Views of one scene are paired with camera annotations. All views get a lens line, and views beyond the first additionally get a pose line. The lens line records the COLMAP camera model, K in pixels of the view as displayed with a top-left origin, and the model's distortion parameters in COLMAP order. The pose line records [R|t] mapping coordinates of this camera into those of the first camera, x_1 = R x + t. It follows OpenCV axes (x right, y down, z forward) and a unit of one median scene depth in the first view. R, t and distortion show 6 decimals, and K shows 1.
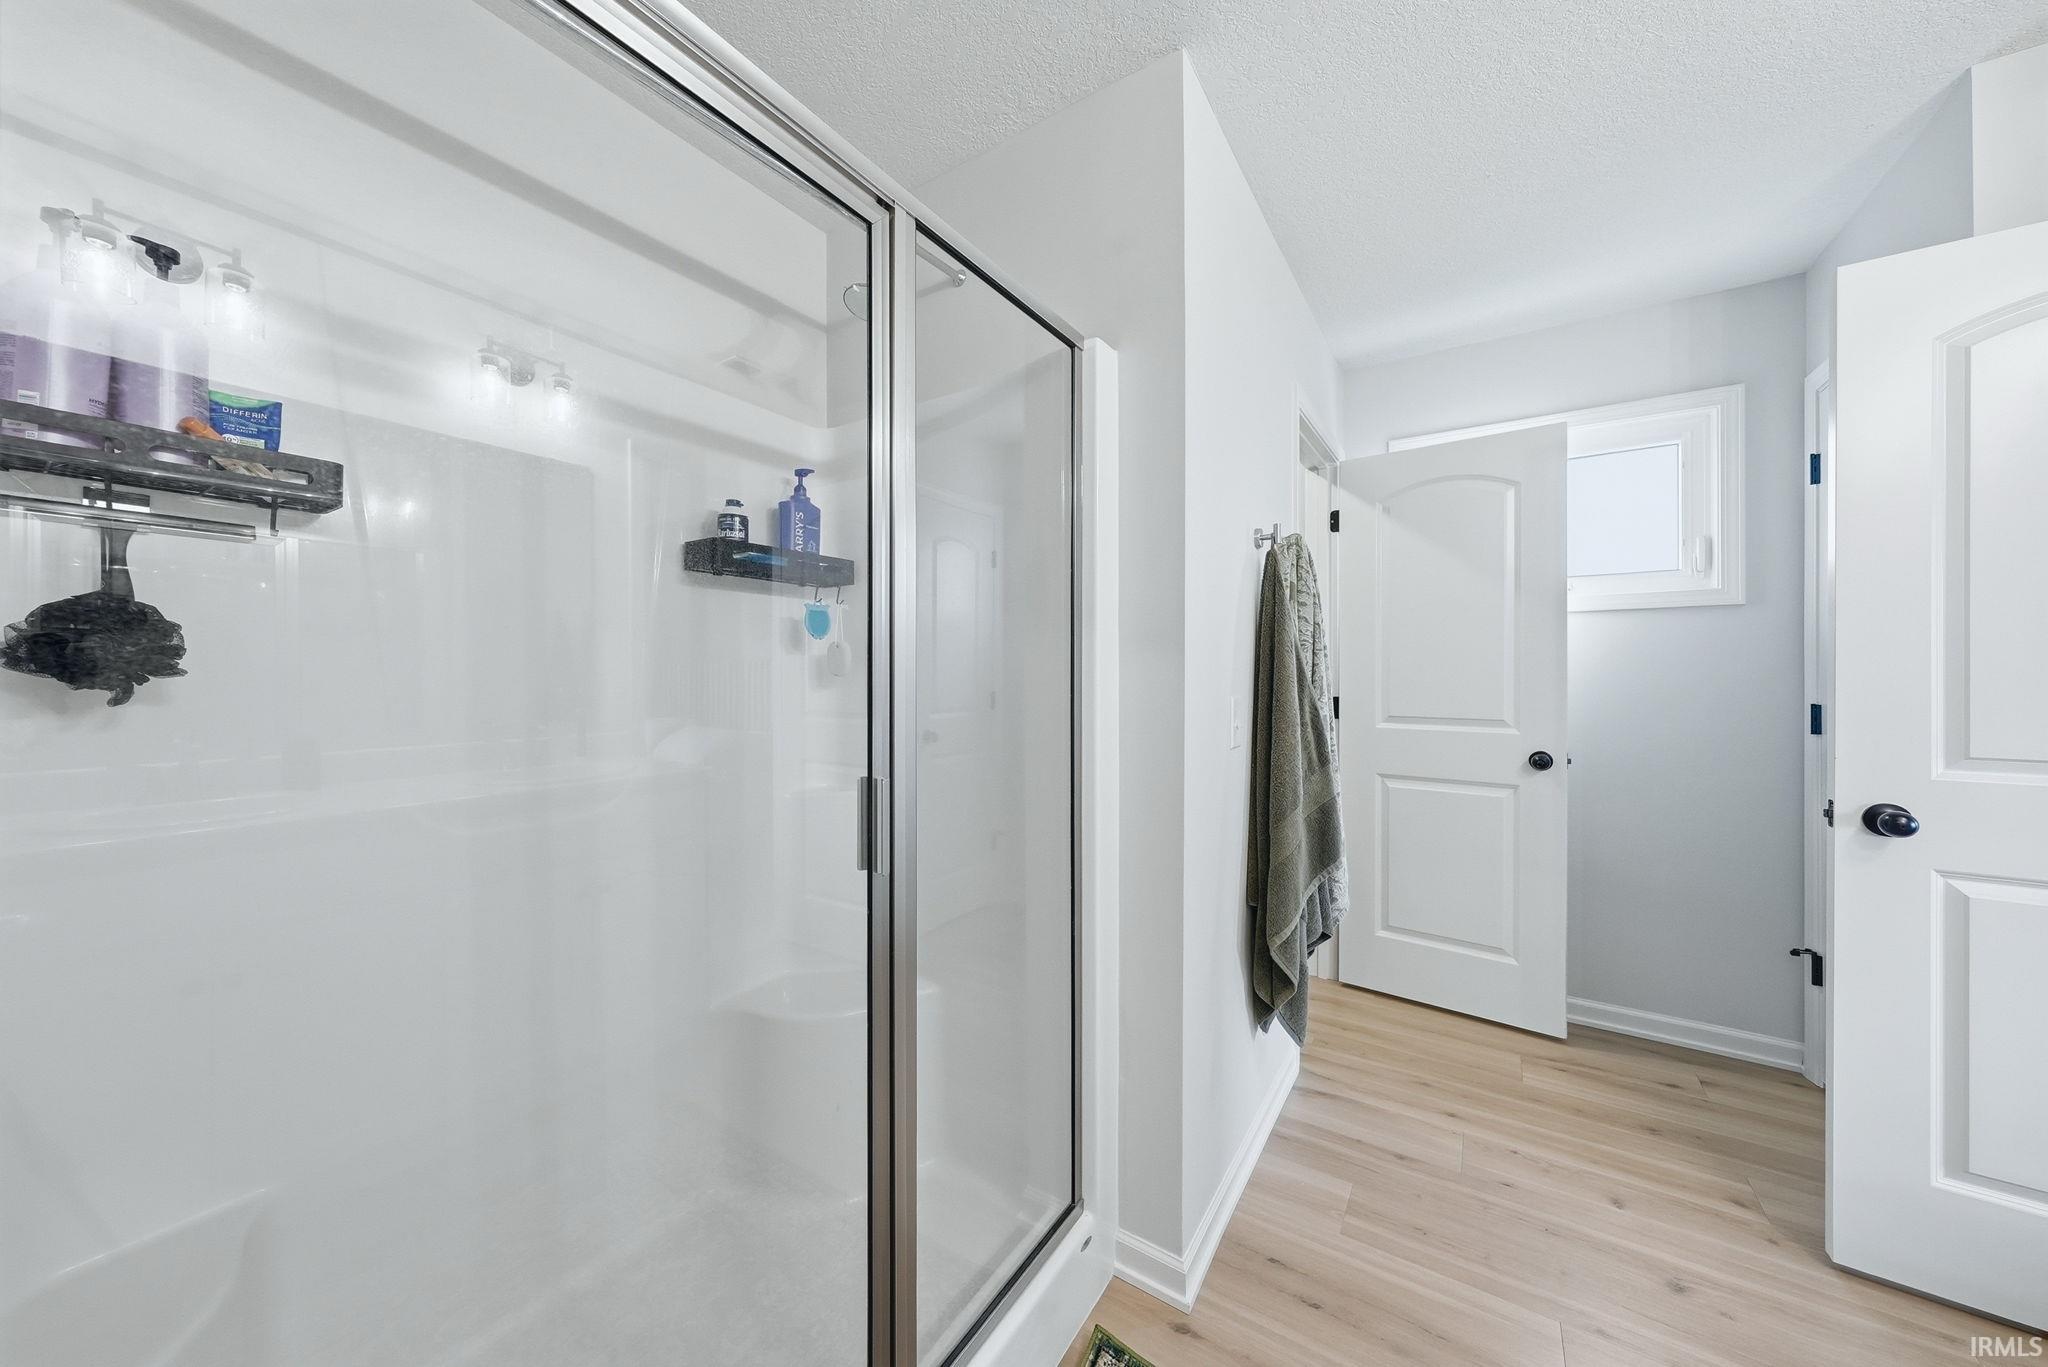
lens RADIAL K [[713.1, 0, 1016.6], [0, 713.1, 673.5], [0, 0, 1]] dist [0.000763, 0.000550]
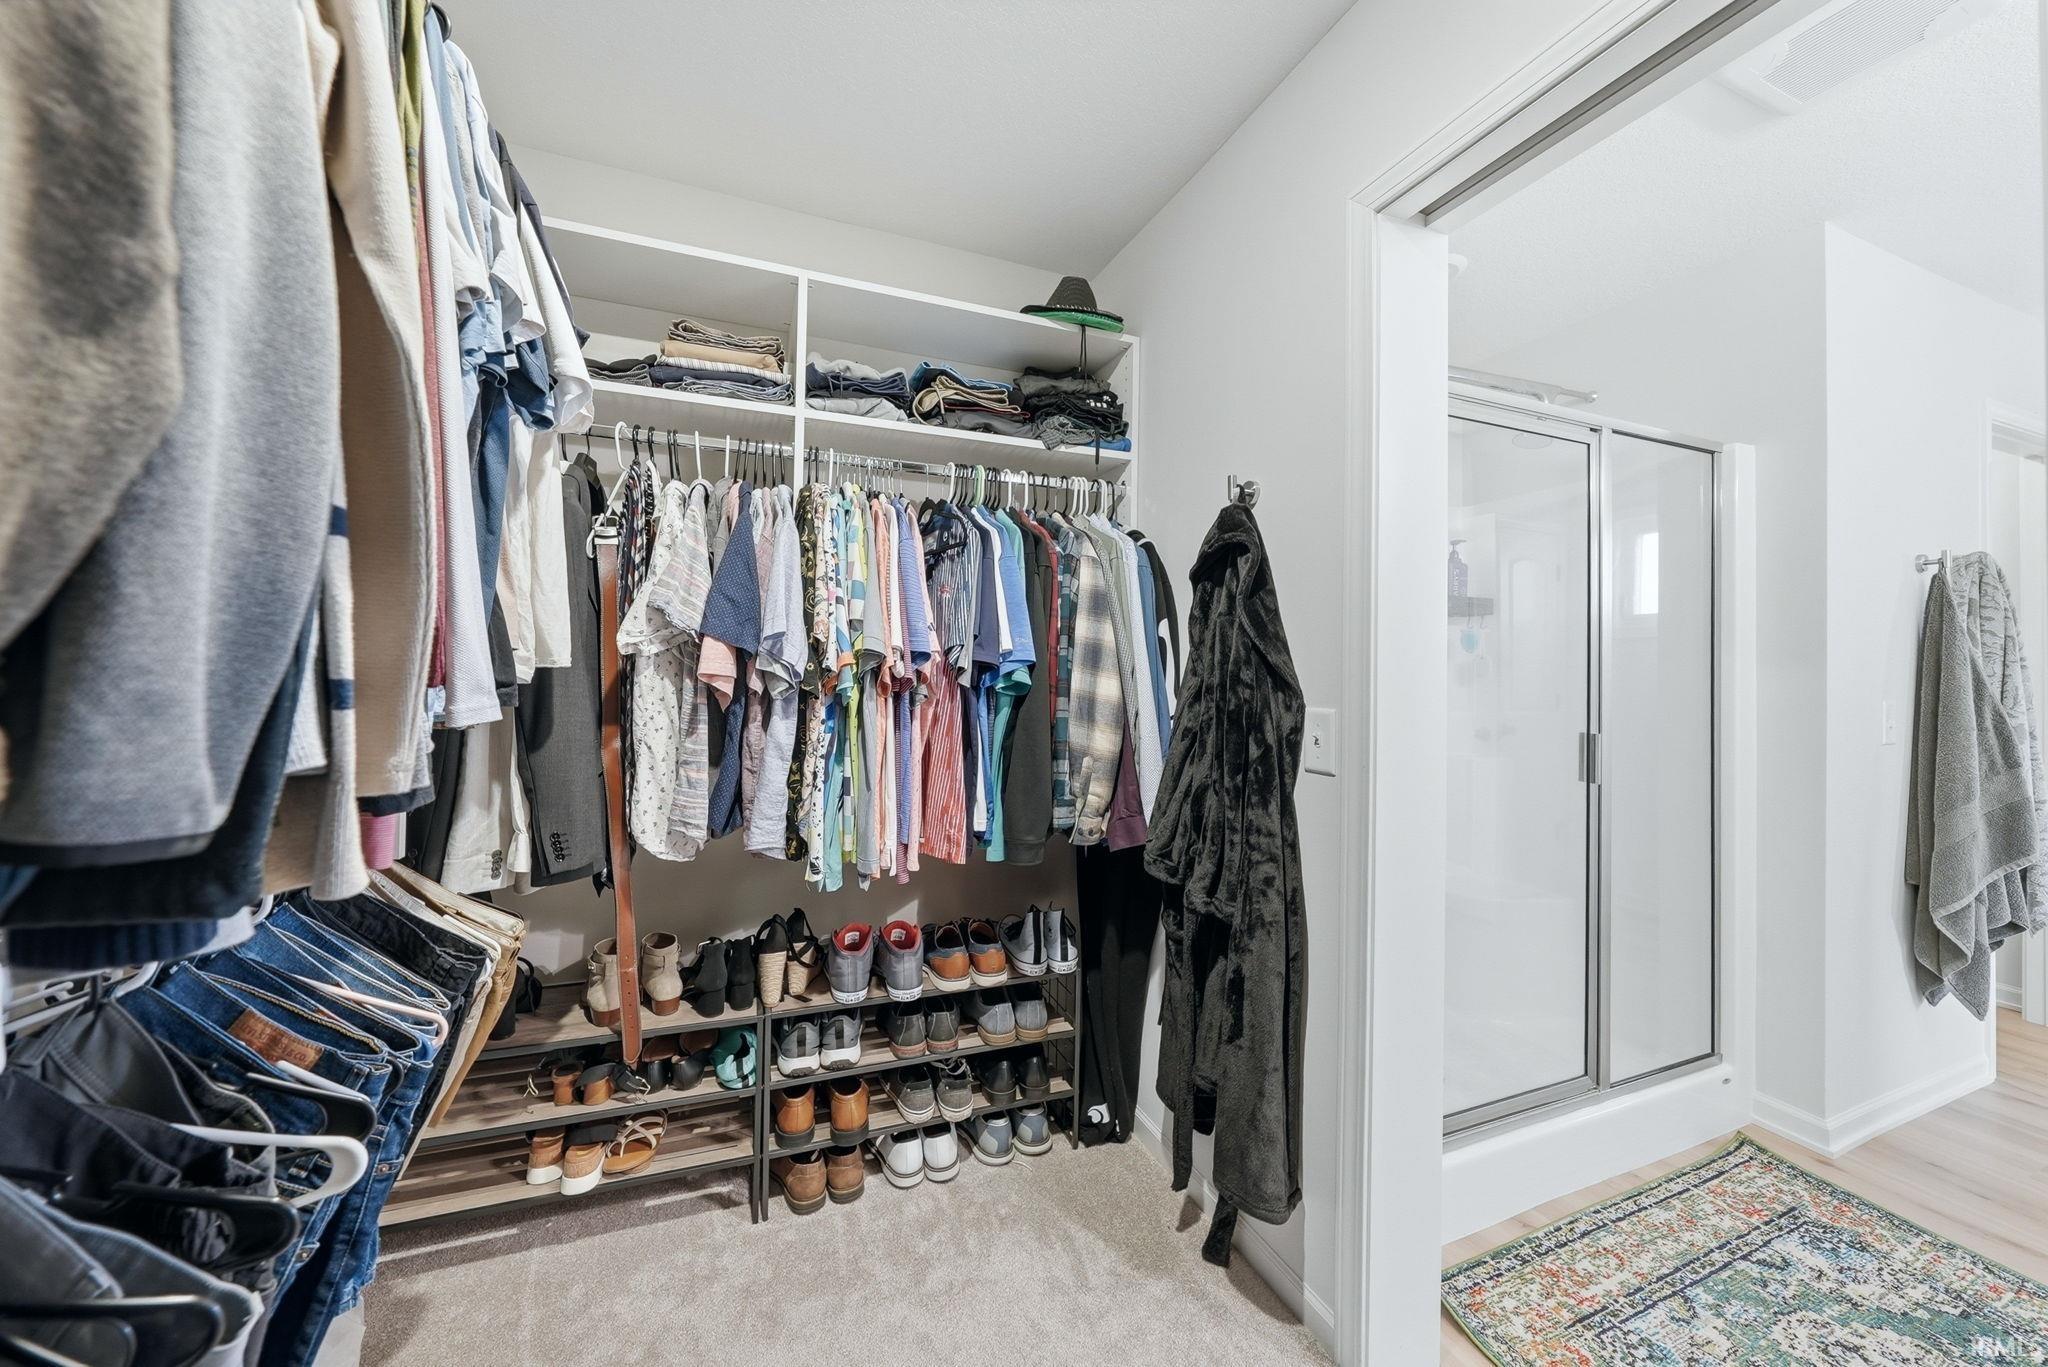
lens RADIAL K [[718.9, 0, 1020.5], [0, 718.9, 656.9], [0, 0, 1]] dist [0.000706, 0.000229]
pose [[0.822198, 0.004428, -0.569184, -0.191626], [-0.016684, 0.999728, -0.016323, 0.001267], [0.568957, 0.022917, 0.822048, -0.776809]]
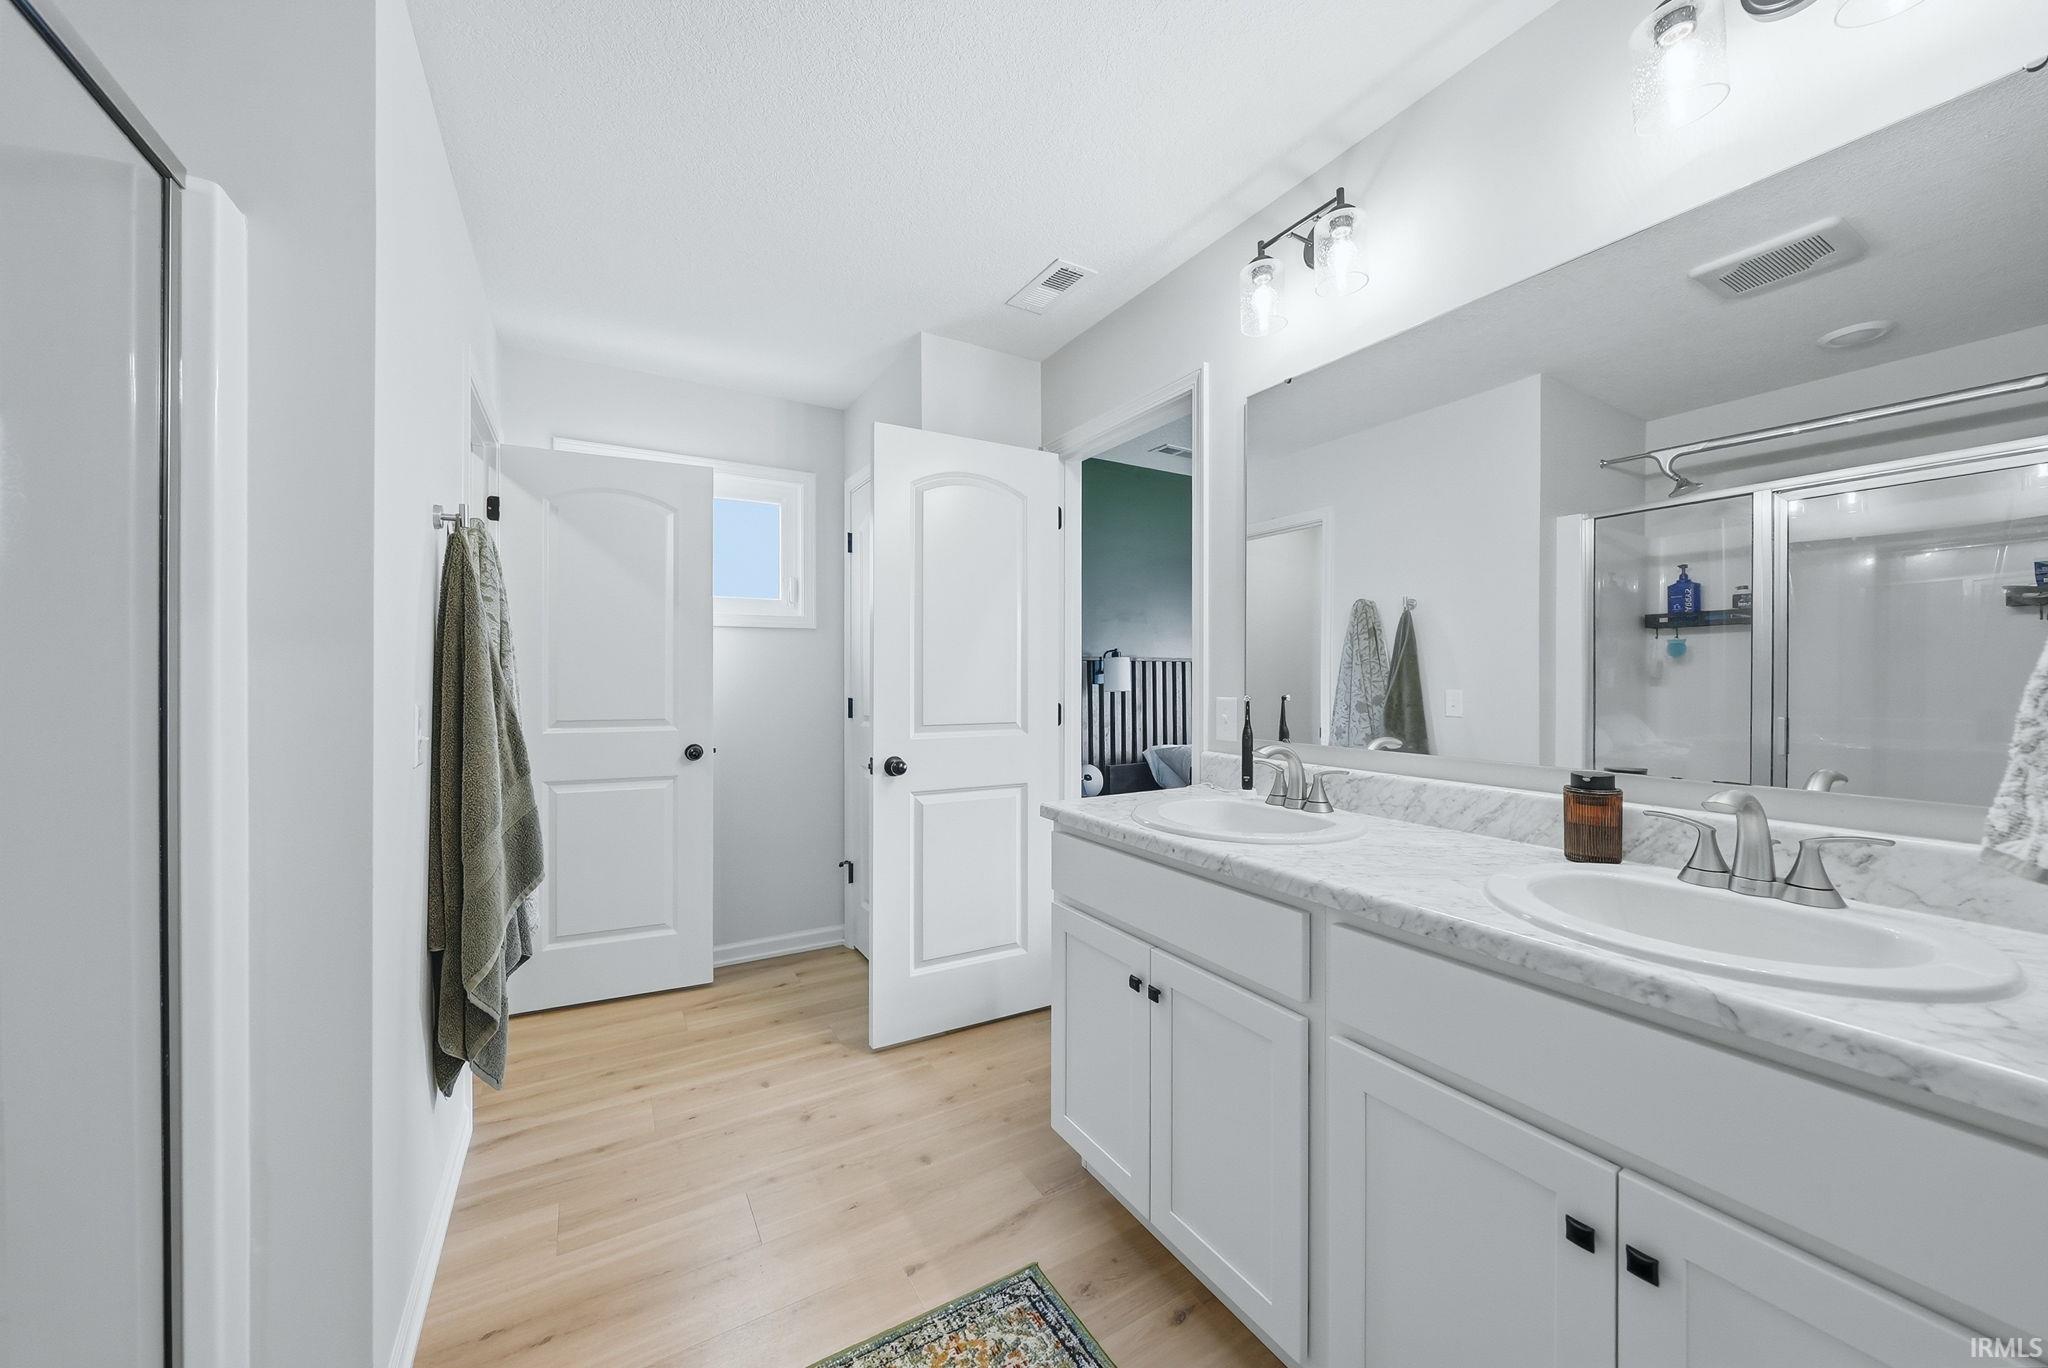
lens RADIAL K [[728.5, 0, 1009.1], [0, 728.5, 675.5], [0, 0, 1]] dist [-0.000941, 0.000190]
pose [[0.447759, 0.002917, 0.894149, -0.134244], [0.000122, 0.999994, -0.003323, 0.001549], [-0.894154, 0.001597, 0.447756, 0.008162]]
